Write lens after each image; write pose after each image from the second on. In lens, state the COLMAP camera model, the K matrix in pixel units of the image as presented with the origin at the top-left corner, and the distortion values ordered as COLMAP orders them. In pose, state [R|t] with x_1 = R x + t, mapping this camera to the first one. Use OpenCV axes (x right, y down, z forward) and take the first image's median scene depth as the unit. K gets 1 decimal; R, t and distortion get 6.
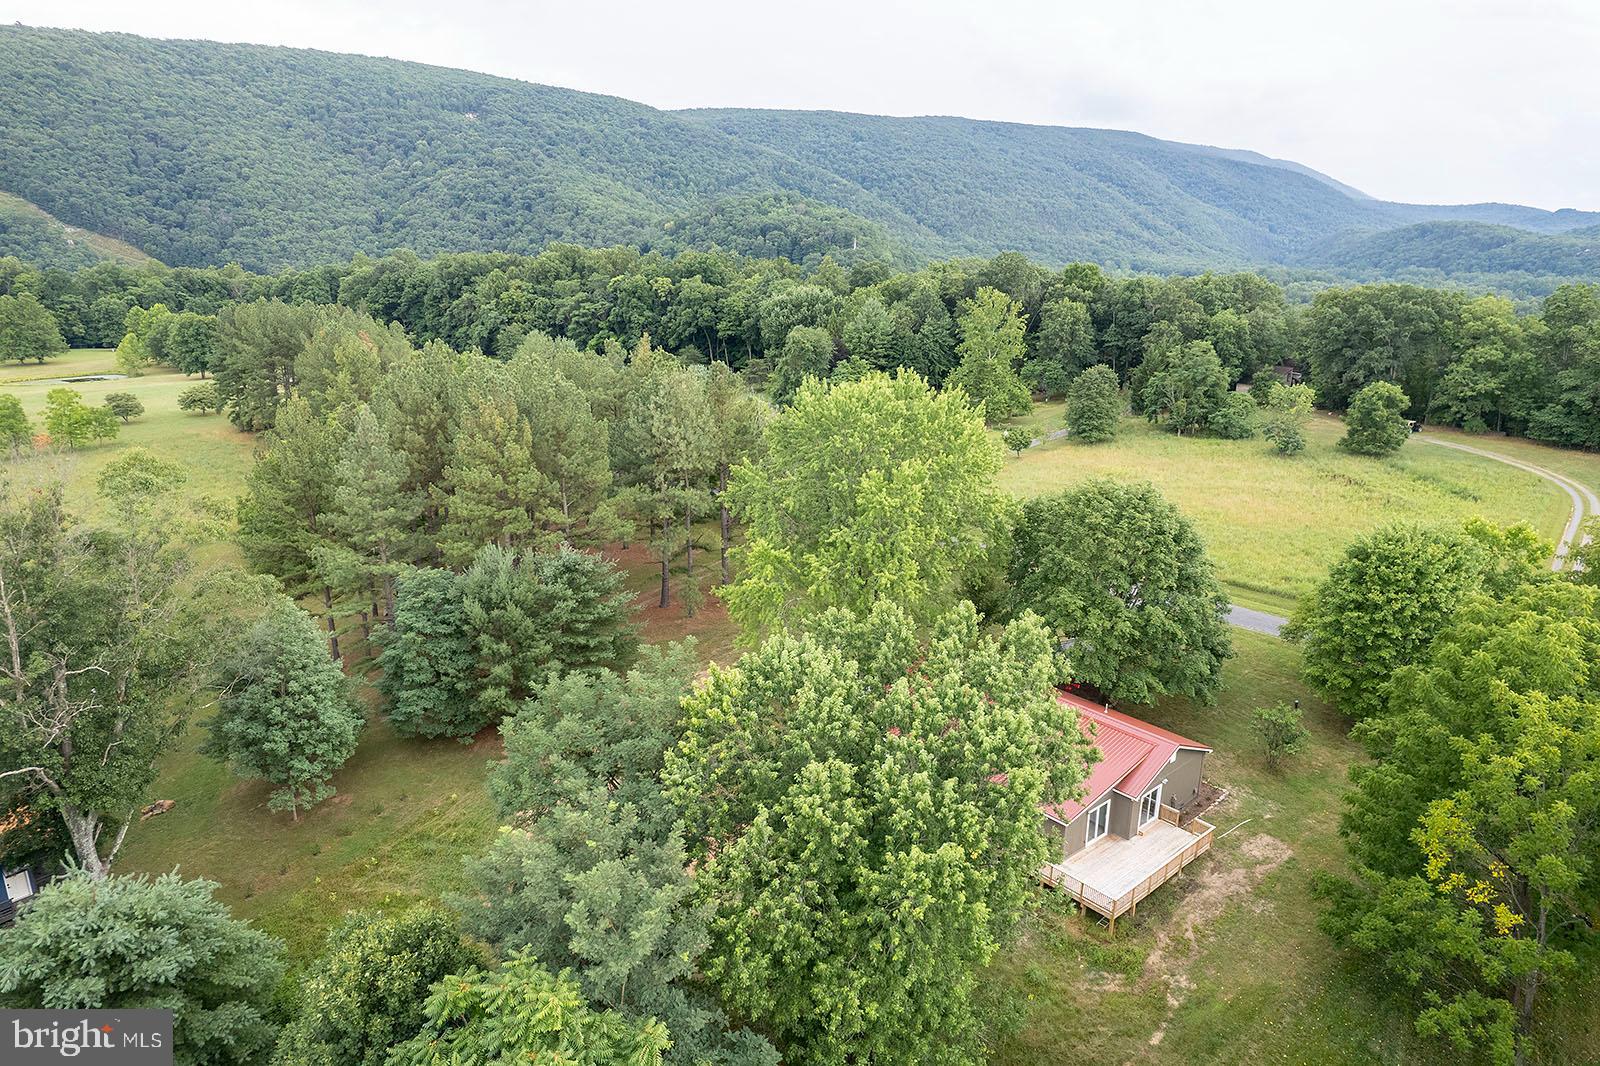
lens RADIAL K [[1029.9, 0, 791.9], [0, 1029.9, 534.0], [0, 0, 1]] dist [-0.081878, 0.075797]
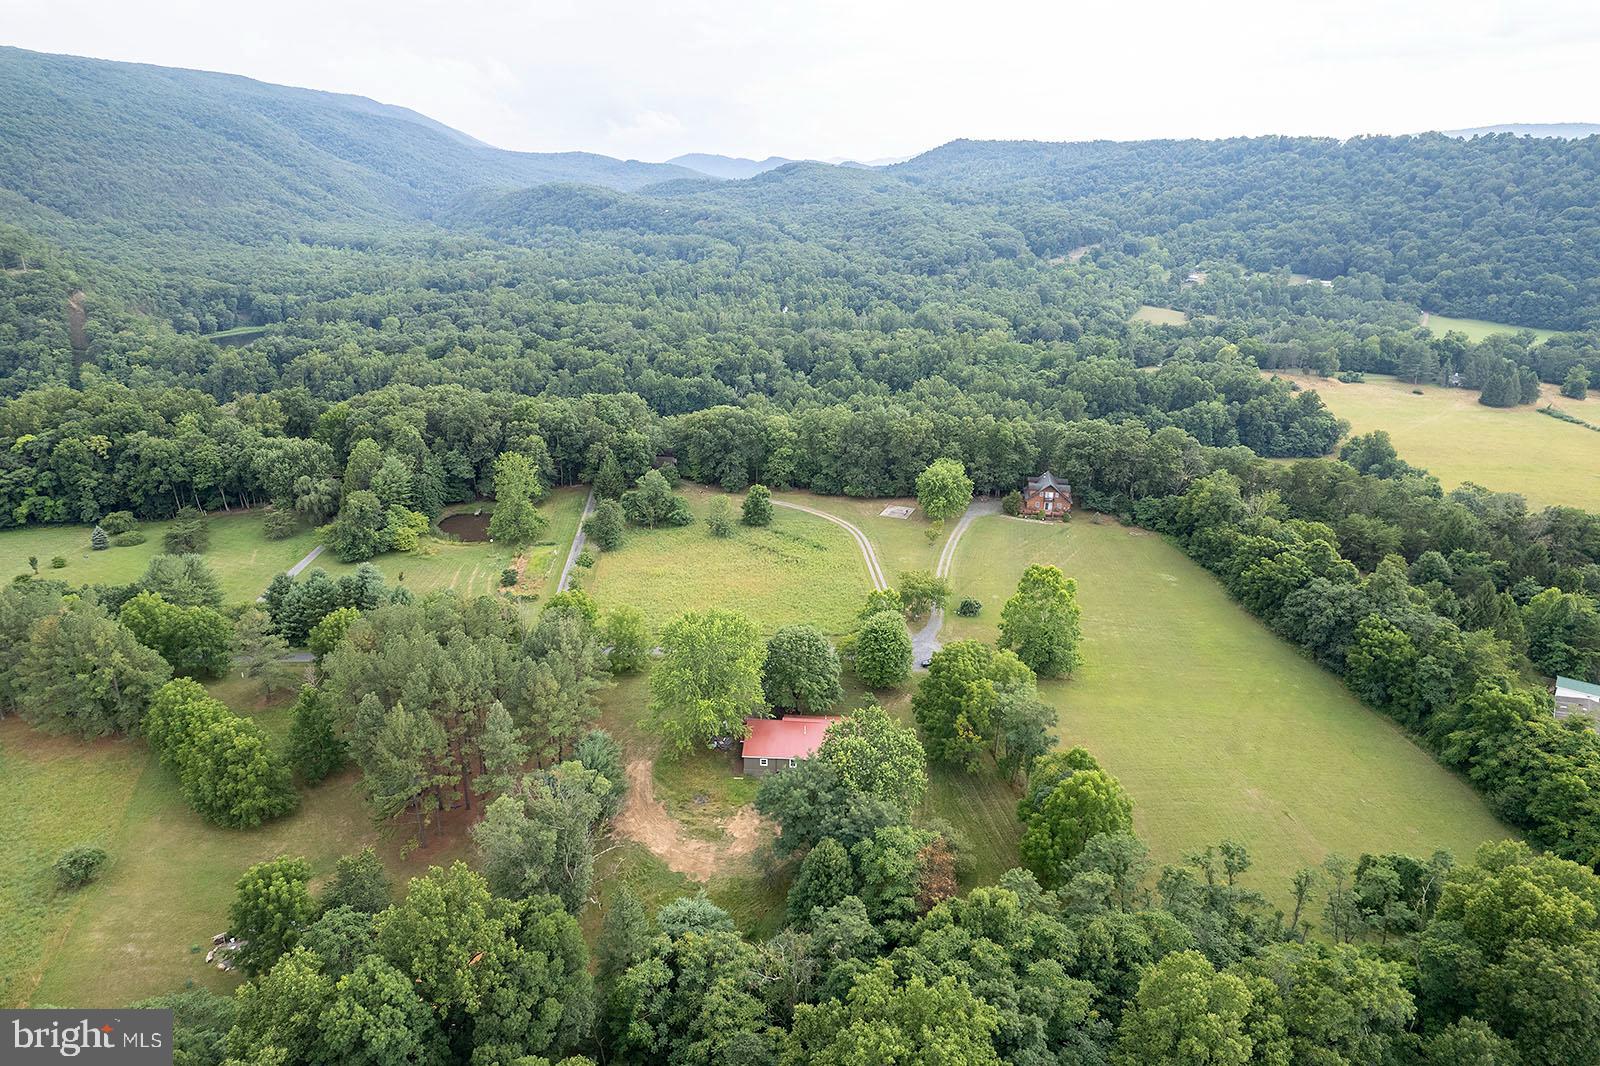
lens RADIAL K [[1029.9, 0, 790.2], [0, 1029.9, 529.2], [0, 0, 1]] dist [-0.081878, 0.075797]
pose [[0.707284, -0.230308, 0.668361, -0.472344], [0.194199, 0.972369, 0.129557, -0.220889], [-0.679732, 0.038162, 0.732467, -0.303399]]
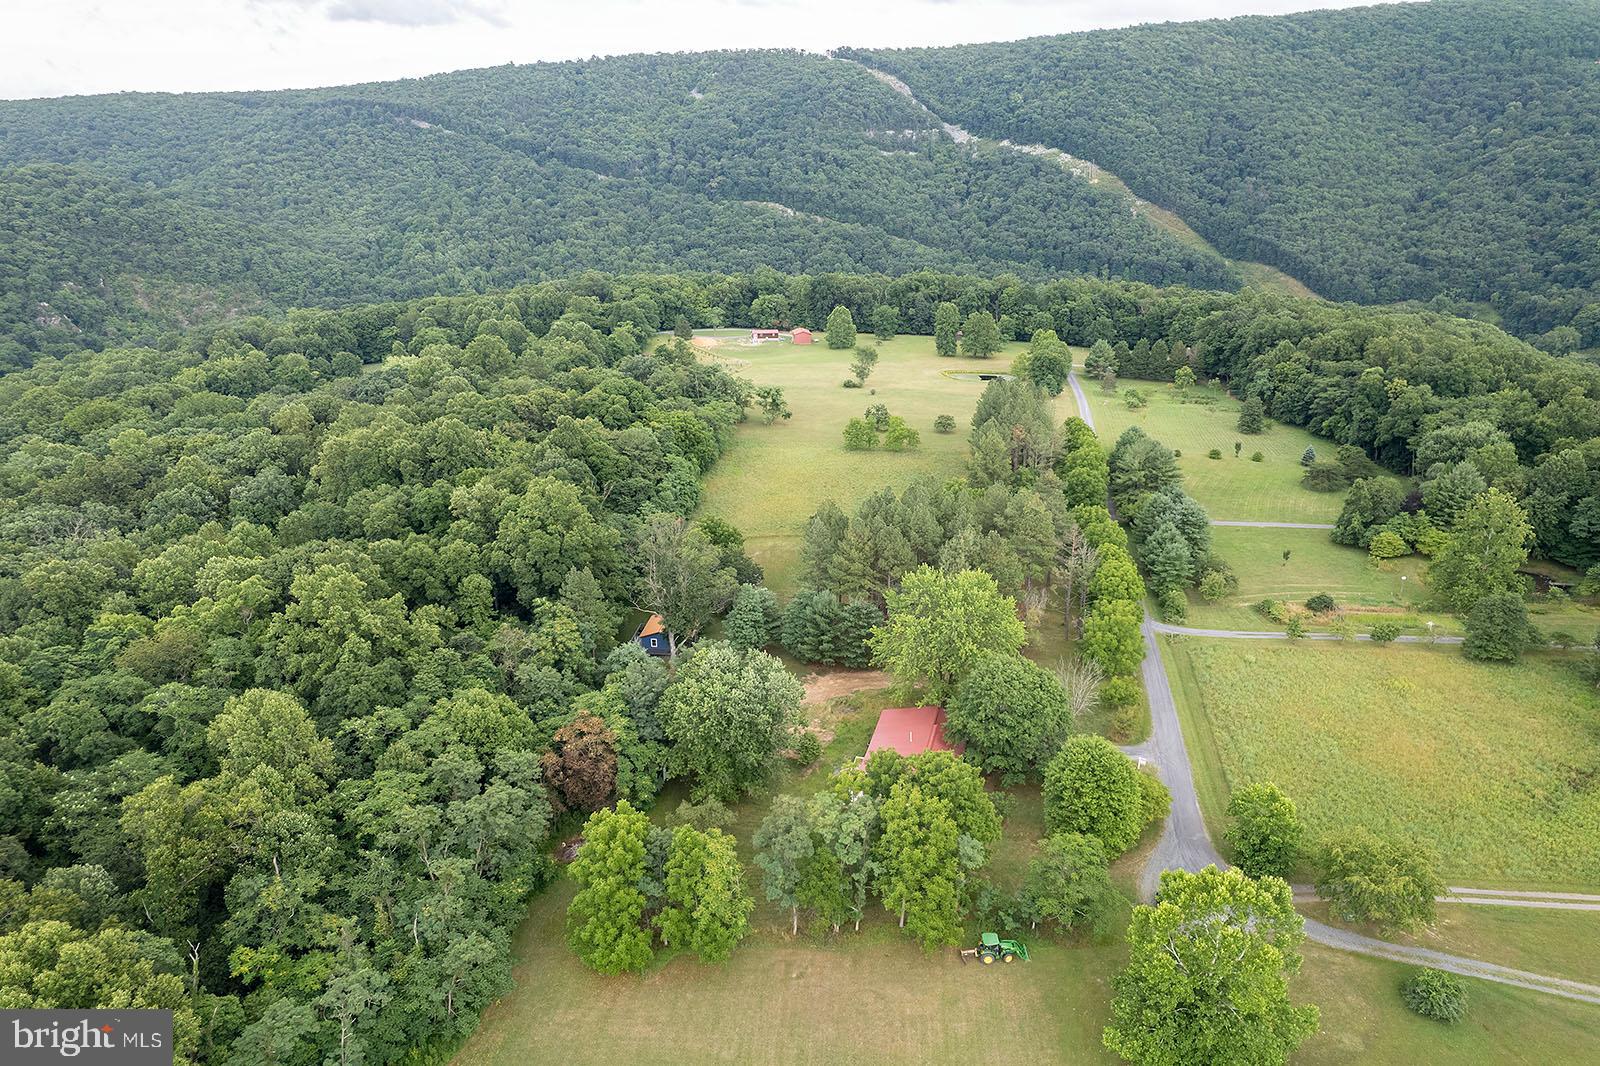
lens RADIAL K [[1029.9, 0, 786.7], [0, 1029.9, 530.7], [0, 0, 1]] dist [-0.081878, 0.075797]
pose [[0.559532, 0.277881, -0.780837, 0.551119], [-0.231514, 0.957020, 0.174682, -0.191026], [0.795817, 0.083034, 0.599817, -0.198193]]
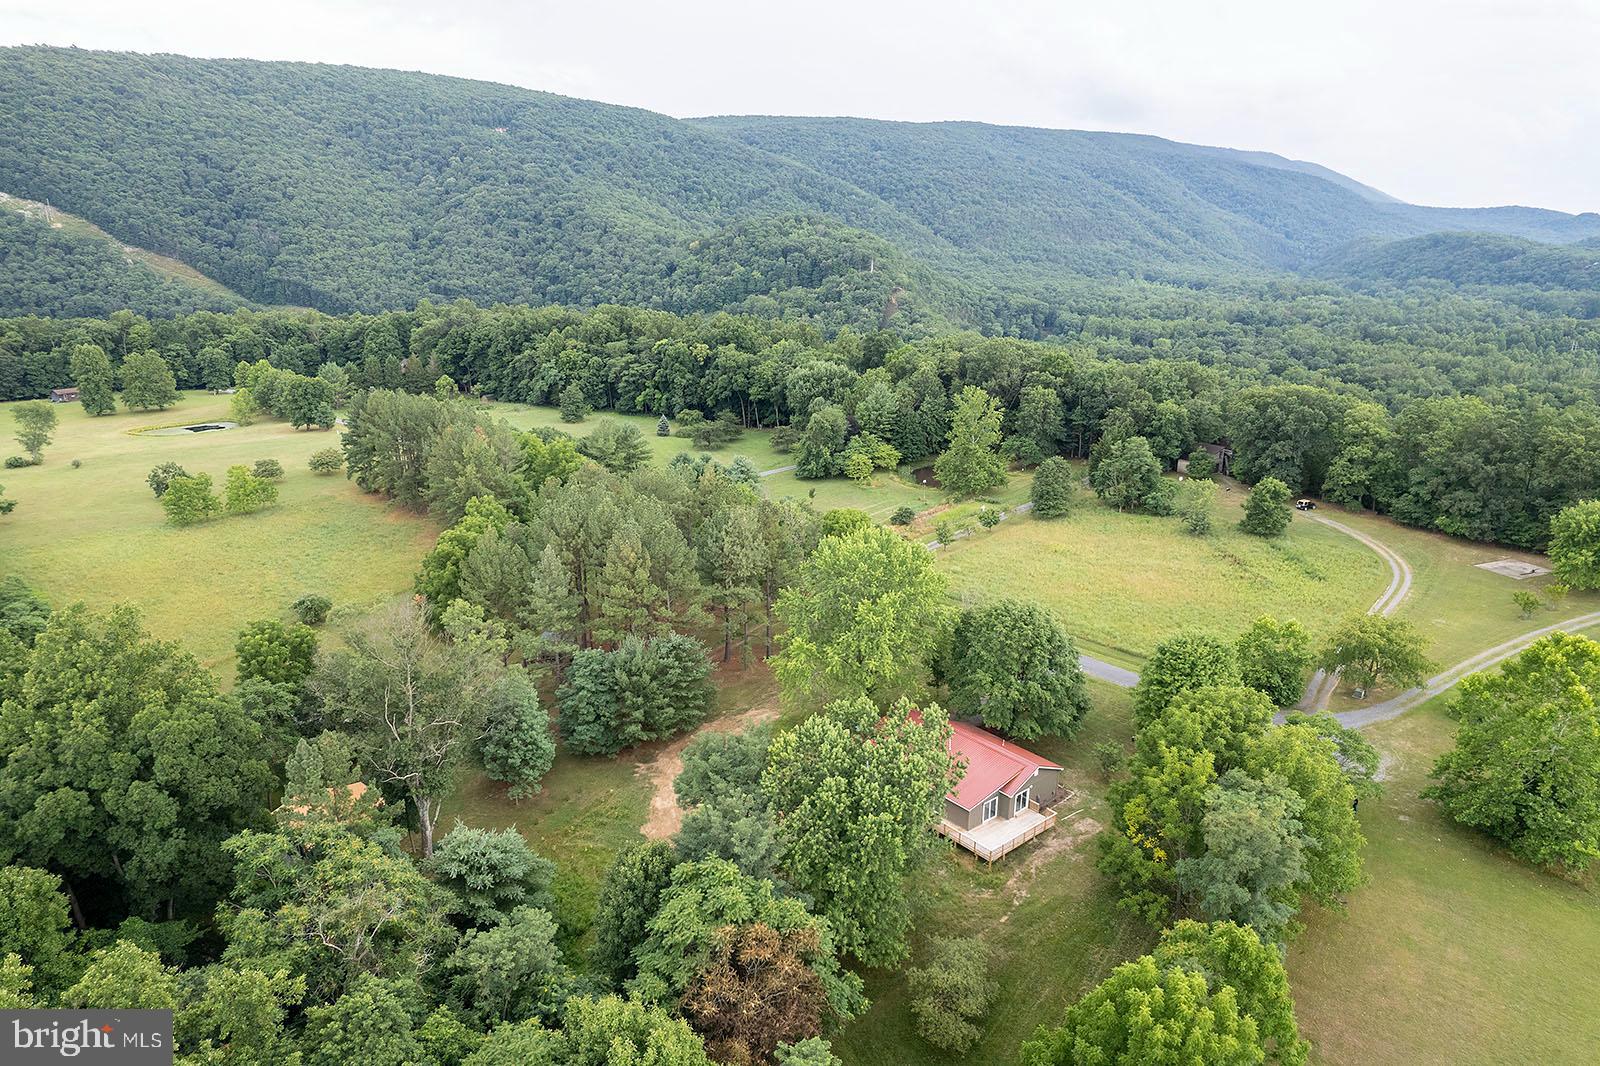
lens RADIAL K [[1029.9, 0, 791.2], [0, 1029.9, 533.0], [0, 0, 1]] dist [-0.081878, 0.075797]
pose [[0.999827, 0.007303, -0.017125, -0.004829], [-0.007266, 0.999971, 0.002241, -0.057542], [0.017141, -0.002116, 0.999851, -0.225680]]
